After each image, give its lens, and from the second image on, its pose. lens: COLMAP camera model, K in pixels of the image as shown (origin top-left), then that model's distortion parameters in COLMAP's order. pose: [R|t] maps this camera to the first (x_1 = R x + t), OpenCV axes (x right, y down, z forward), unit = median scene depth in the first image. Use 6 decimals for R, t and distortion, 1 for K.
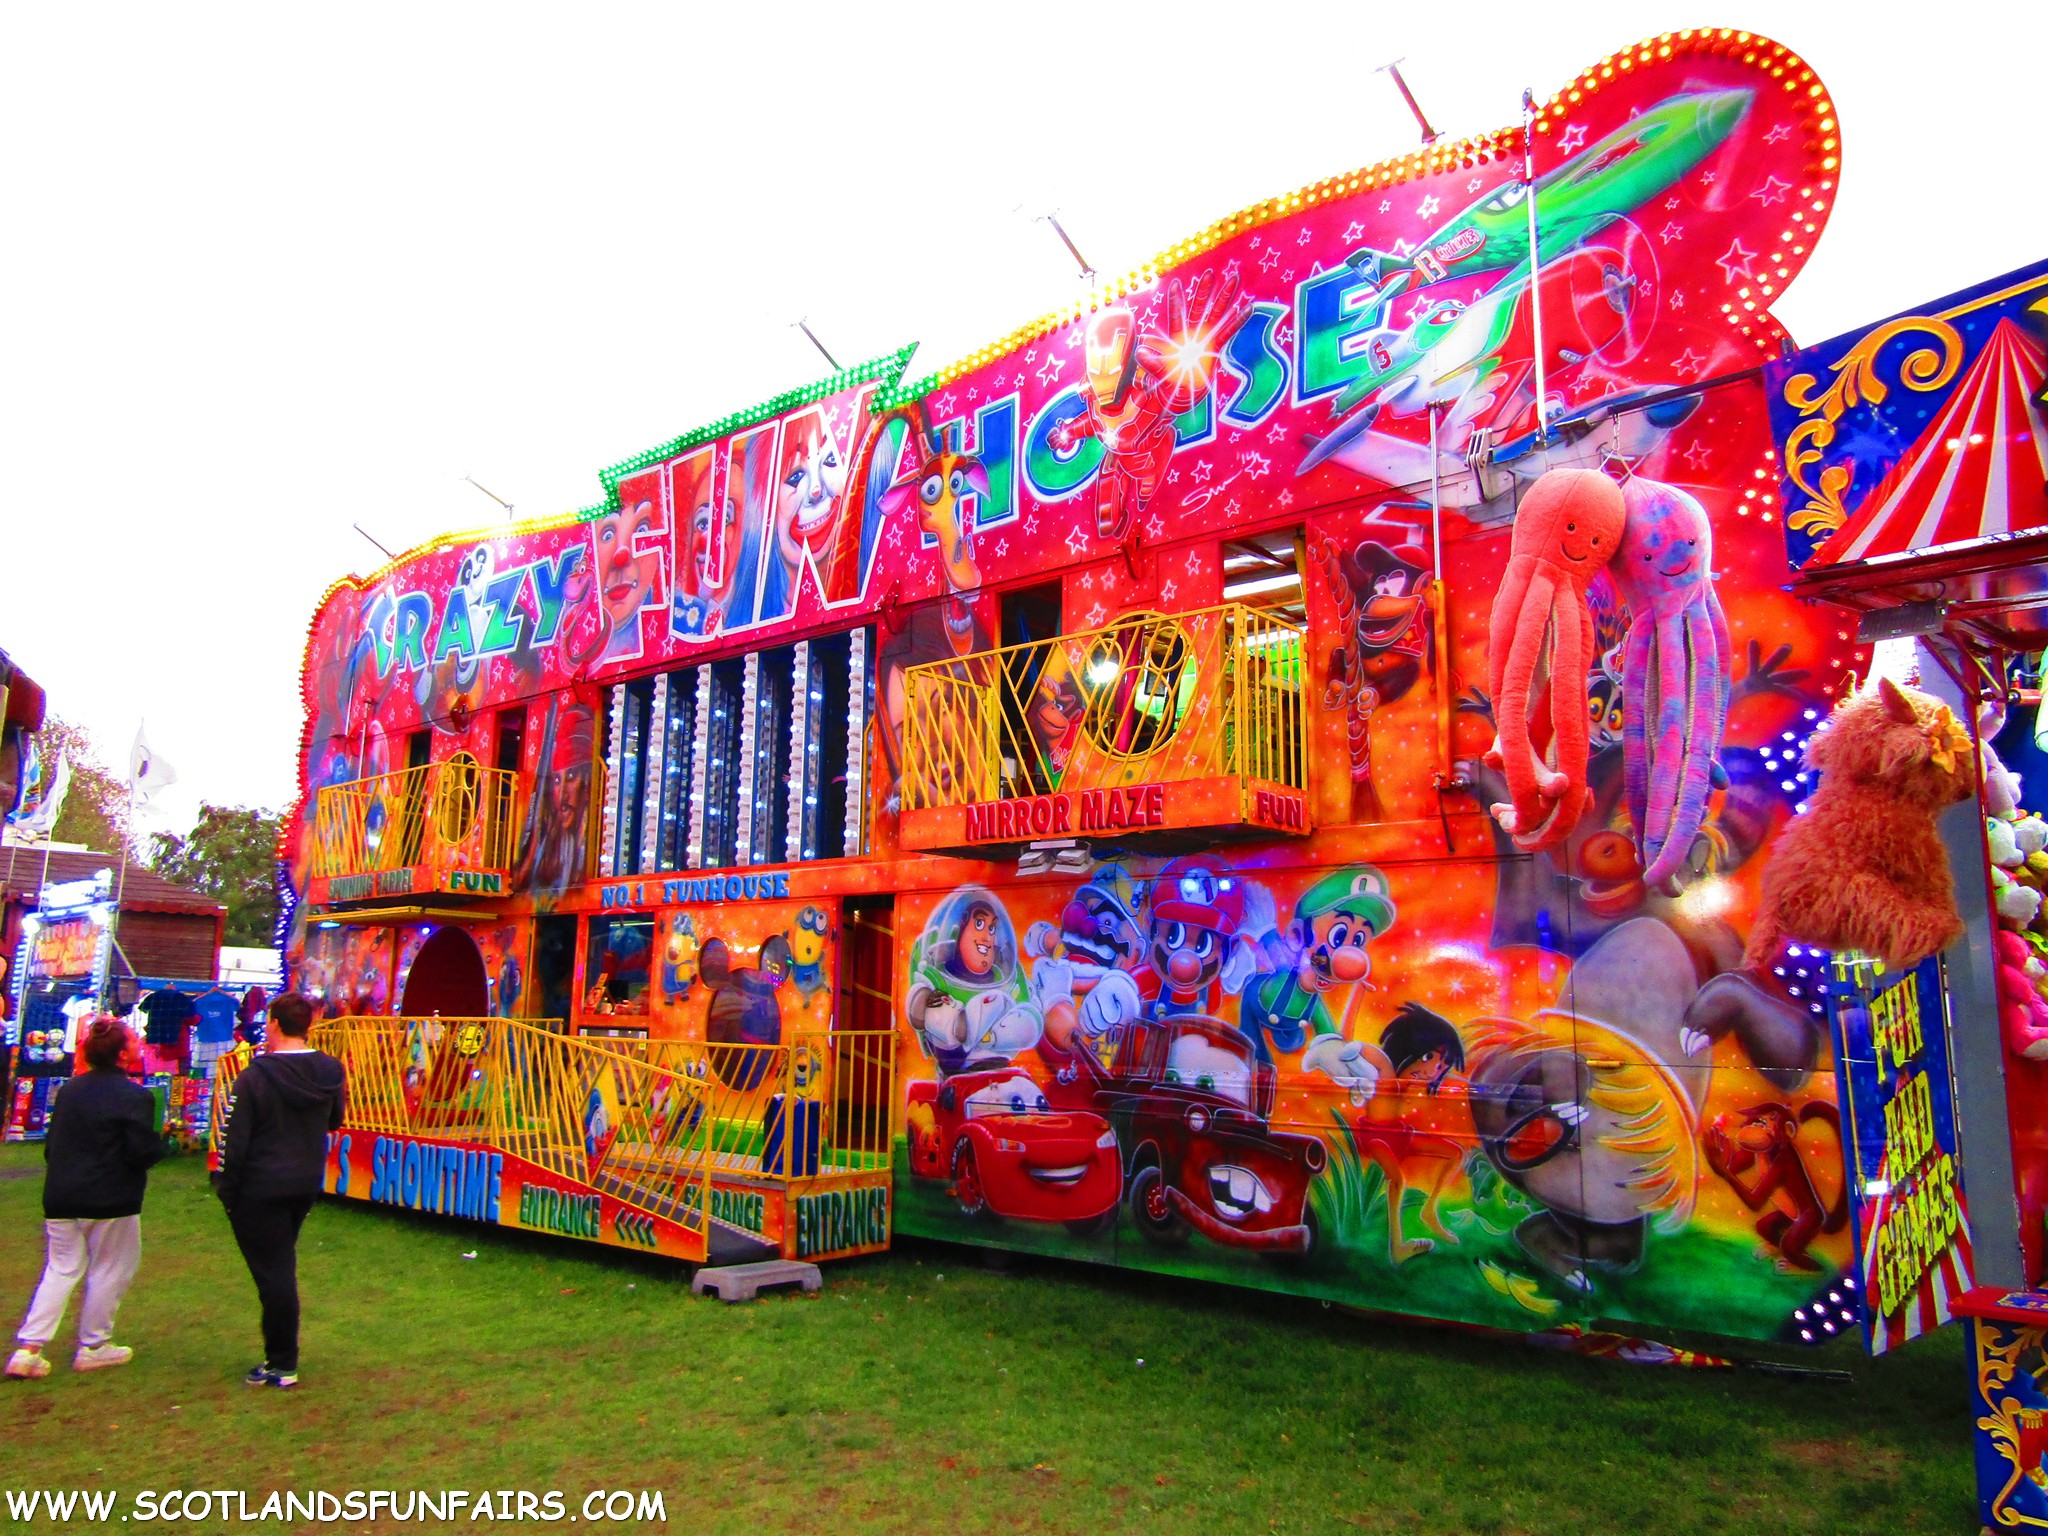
lens RADIAL K [[1434.4, 0, 1023.6], [0, 1434.4, 766.4], [0, 0, 1]] dist [-0.008798, -0.005828]
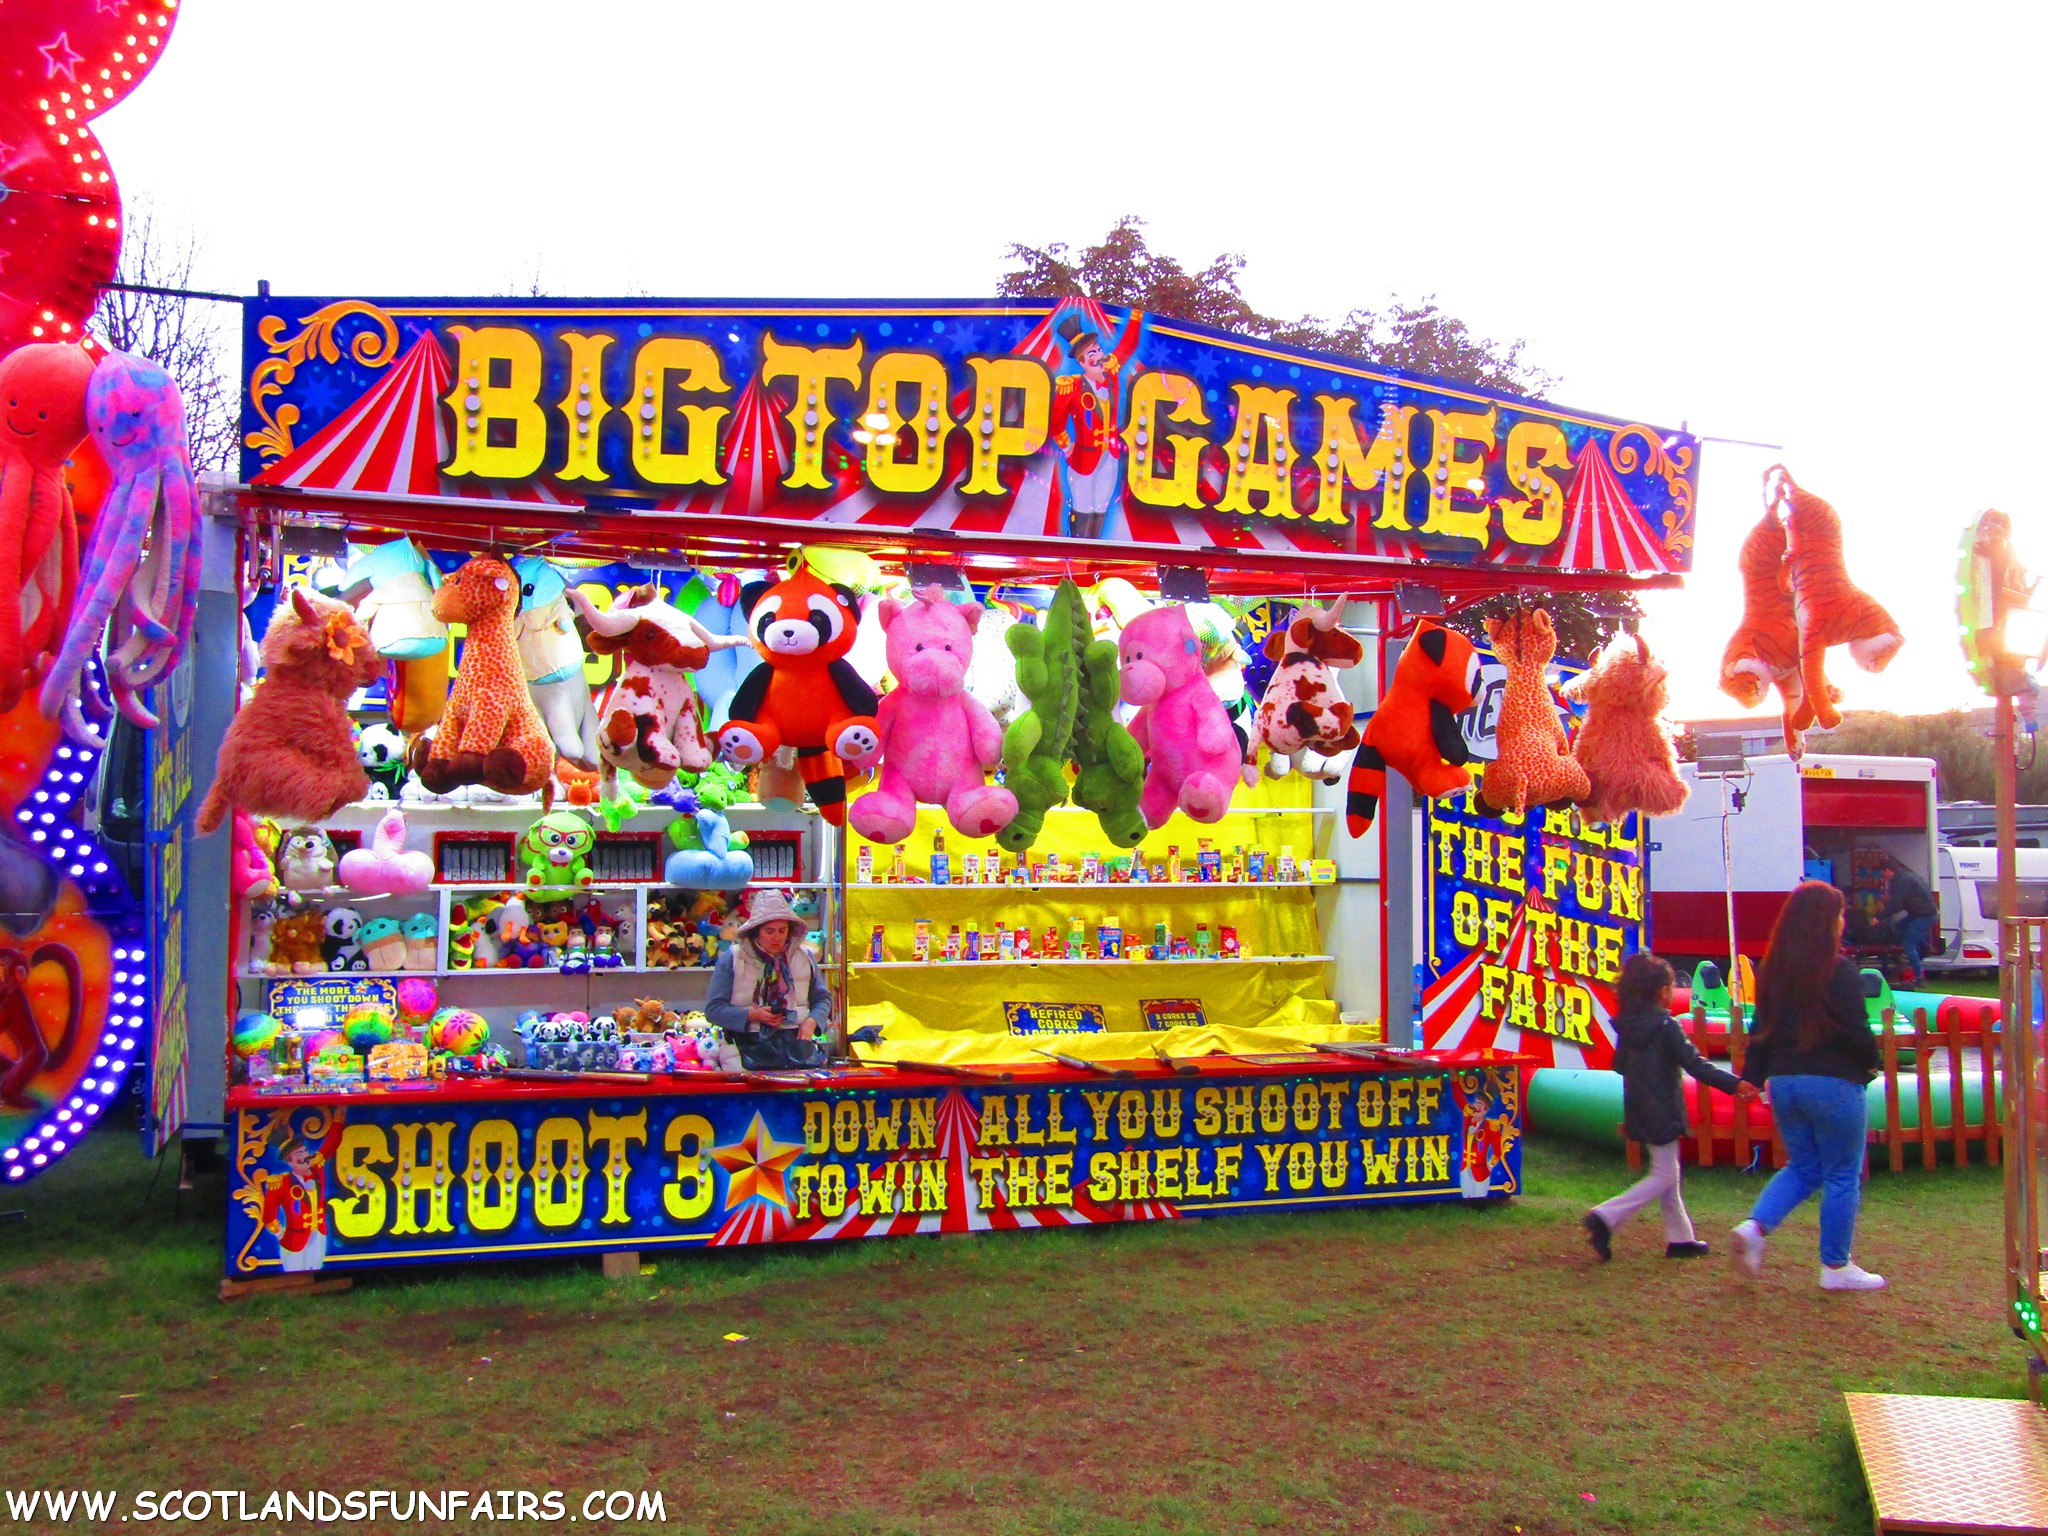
lens RADIAL K [[1950.0, 0, 1022.8], [0, 1950.0, 766.7], [0, 0, 1]] dist [-0.001824, 0.000000]
pose [[0.413020, 0.035601, 0.910026, -0.634185], [-0.151141, 0.988059, 0.029942, -0.052727], [-0.898093, -0.149909, 0.413469, -0.255172]]
